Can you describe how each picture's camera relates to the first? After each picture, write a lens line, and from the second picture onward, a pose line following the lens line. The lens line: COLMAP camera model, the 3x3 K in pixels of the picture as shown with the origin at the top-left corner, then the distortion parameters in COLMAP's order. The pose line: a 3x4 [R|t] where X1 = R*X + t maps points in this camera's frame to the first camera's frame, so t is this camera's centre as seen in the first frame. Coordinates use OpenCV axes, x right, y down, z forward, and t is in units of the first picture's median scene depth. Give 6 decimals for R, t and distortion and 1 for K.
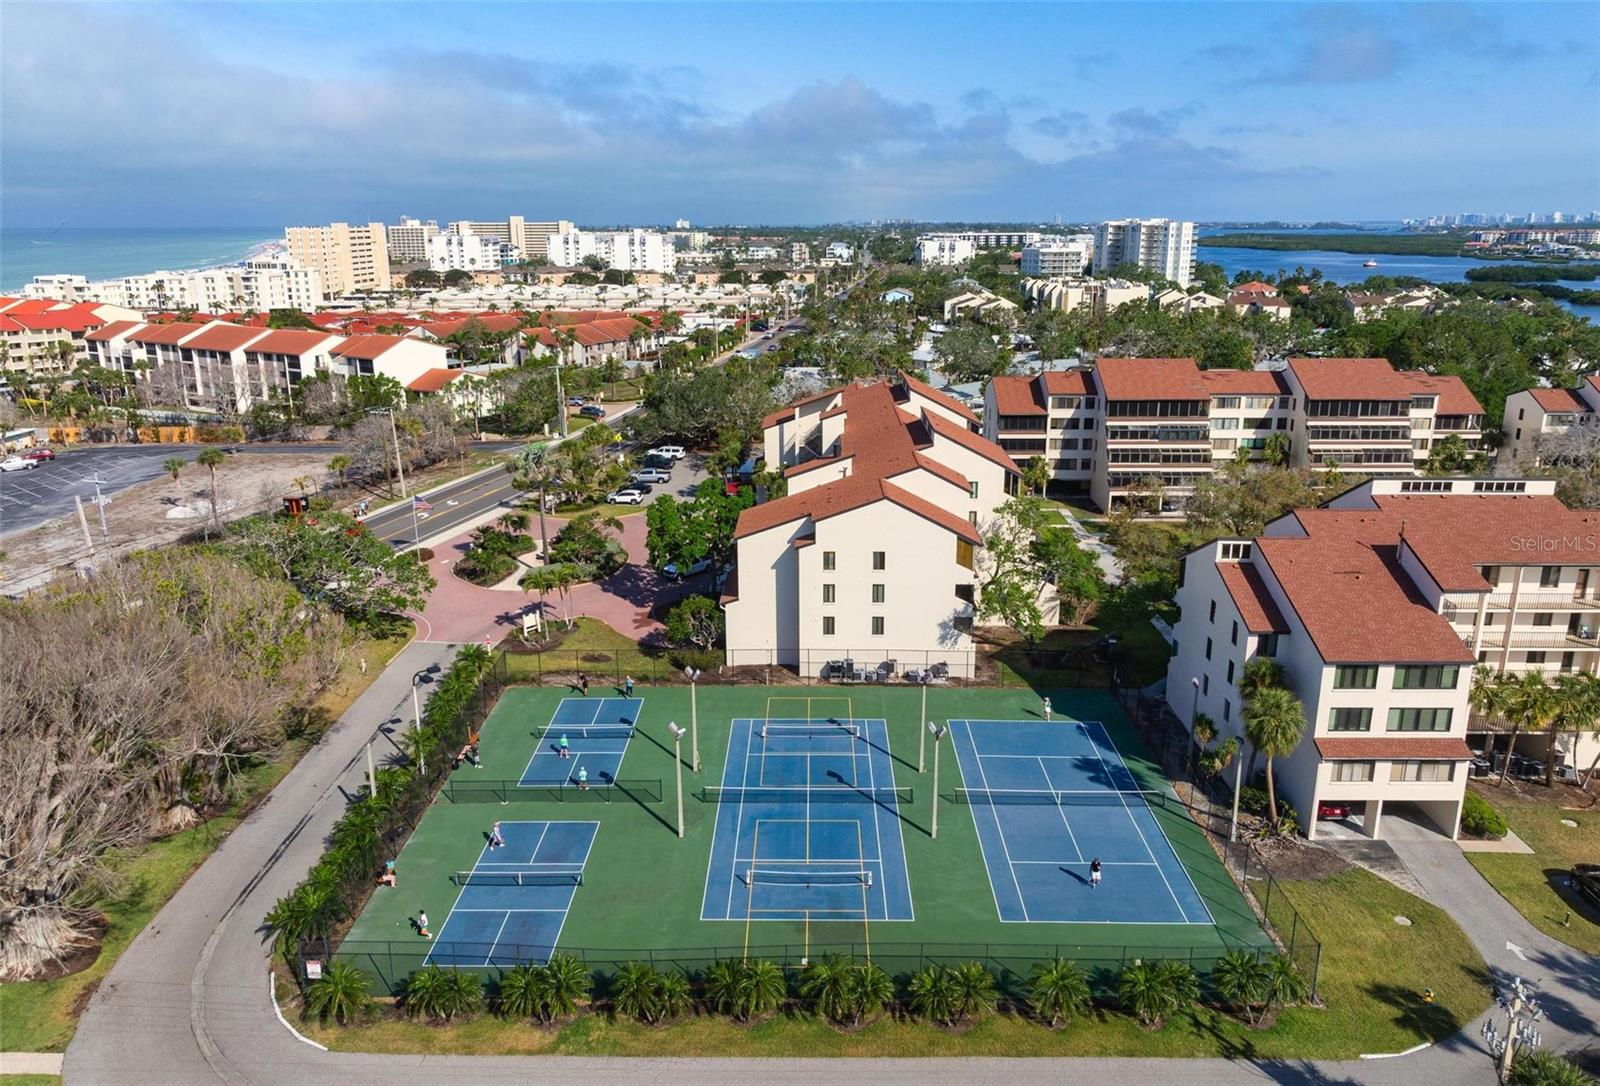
lens RADIAL K [[1095.9, 0, 802.5], [0, 1095.9, 579.3], [0, 0, 1]] dist [-0.001424, -0.007528]
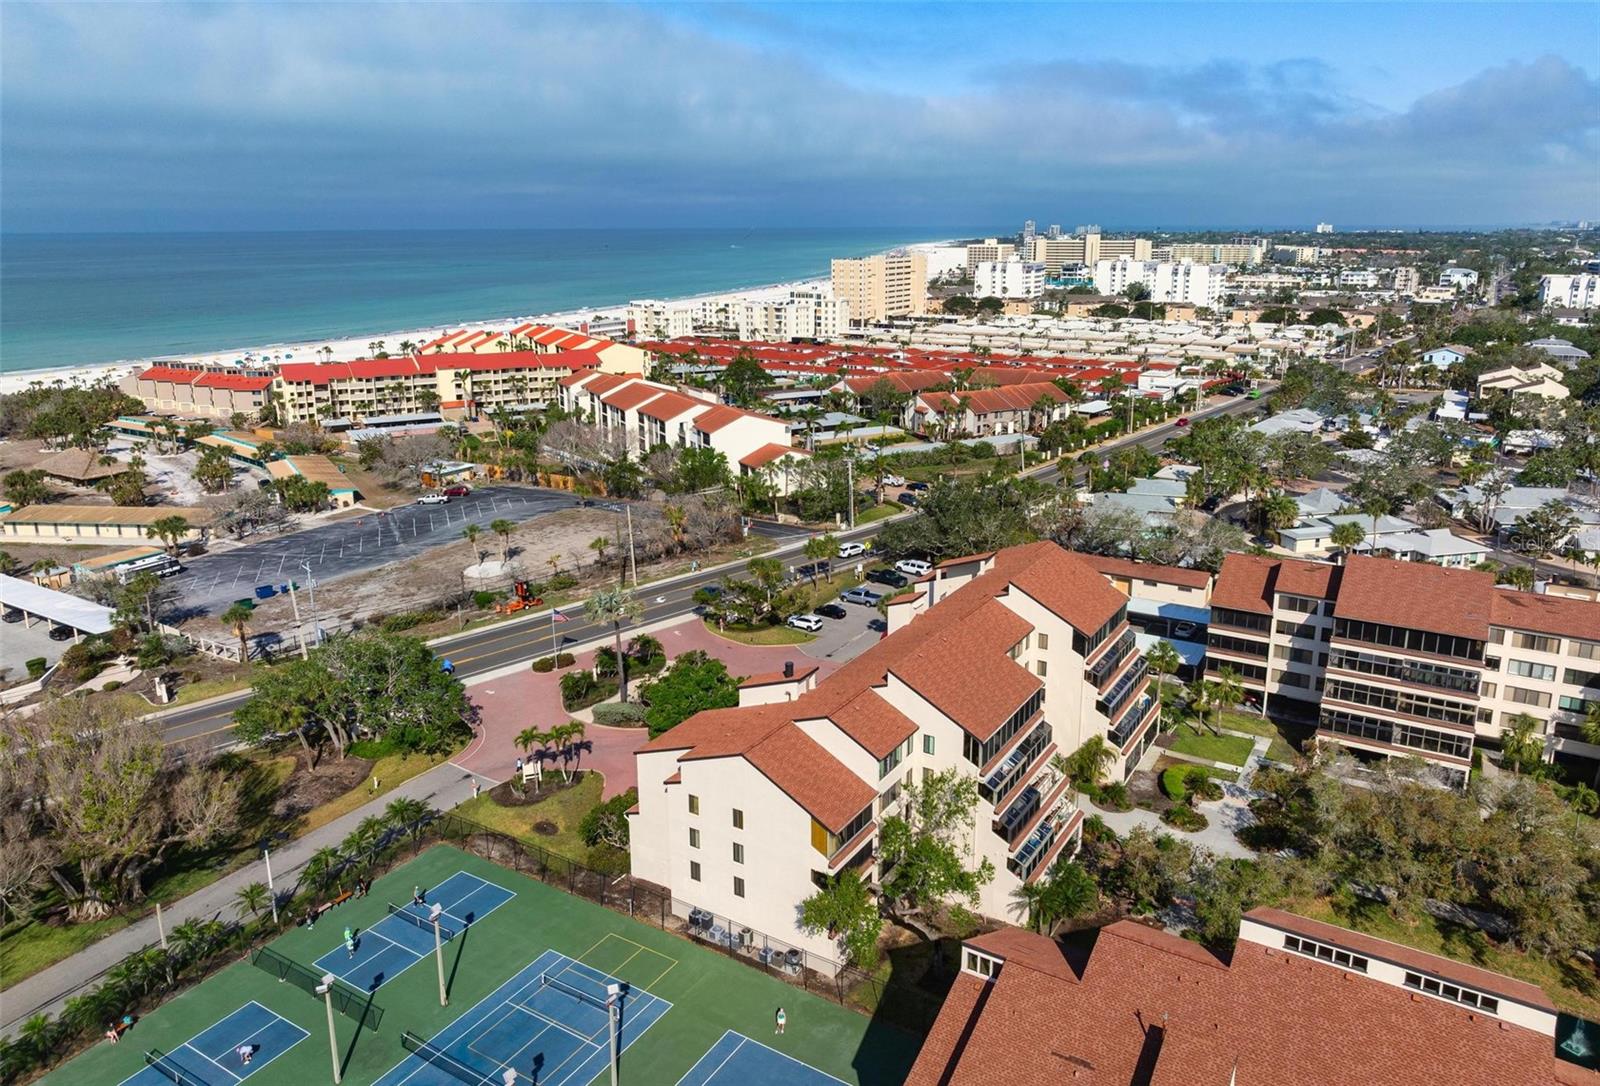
lens RADIAL K [[1114.7, 0, 800.0], [0, 1114.7, 543.0], [0, 0, 1]] dist [-0.000633, -0.003705]
pose [[0.854713, 0.138319, -0.500334, 0.252179], [-0.154870, 0.987898, 0.008546, -0.119693], [0.495461, 0.070182, 0.865791, 0.103060]]
